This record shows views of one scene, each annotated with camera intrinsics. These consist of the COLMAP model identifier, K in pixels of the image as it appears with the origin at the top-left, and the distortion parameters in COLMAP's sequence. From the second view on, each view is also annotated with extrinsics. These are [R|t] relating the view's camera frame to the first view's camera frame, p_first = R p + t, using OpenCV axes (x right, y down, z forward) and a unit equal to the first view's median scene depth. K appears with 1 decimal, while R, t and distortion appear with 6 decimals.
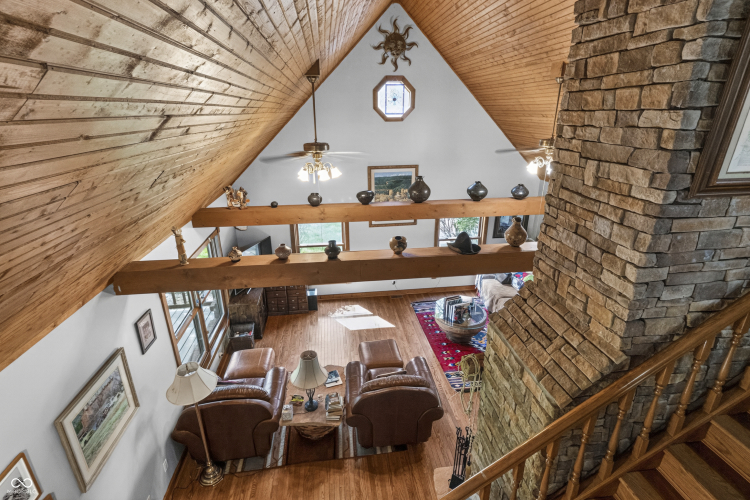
lens RADIAL K [[354.0, 0, 374.2], [0, 354.0, 247.1], [0, 0, 1]] dist [-0.000509, 0.000894]
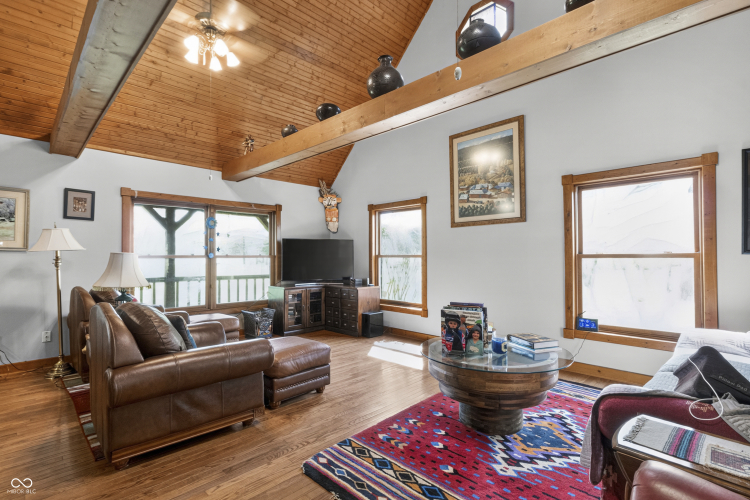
lens RADIAL K [[354.0, 0, 371.3], [0, 354.0, 252.2], [0, 0, 1]] dist [-0.000509, 0.000894]
pose [[0.595271, -0.007631, -0.803489, 0.451043], [-0.288046, 0.931470, -0.222248, 0.186542], [0.750122, 0.363739, 0.552279, 0.575769]]
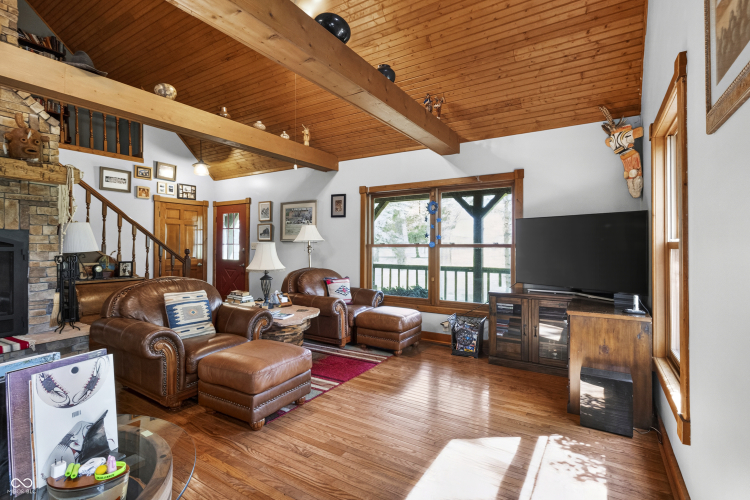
lens RADIAL K [[354.0, 0, 374.2], [0, 354.0, 246.5], [0, 0, 1]] dist [-0.000509, 0.000894]
pose [[-0.635125, 0.003805, -0.772400, 0.237123], [-0.275847, 0.932928, 0.231418, 0.005554], [0.721474, 0.360044, -0.591476, 1.050050]]
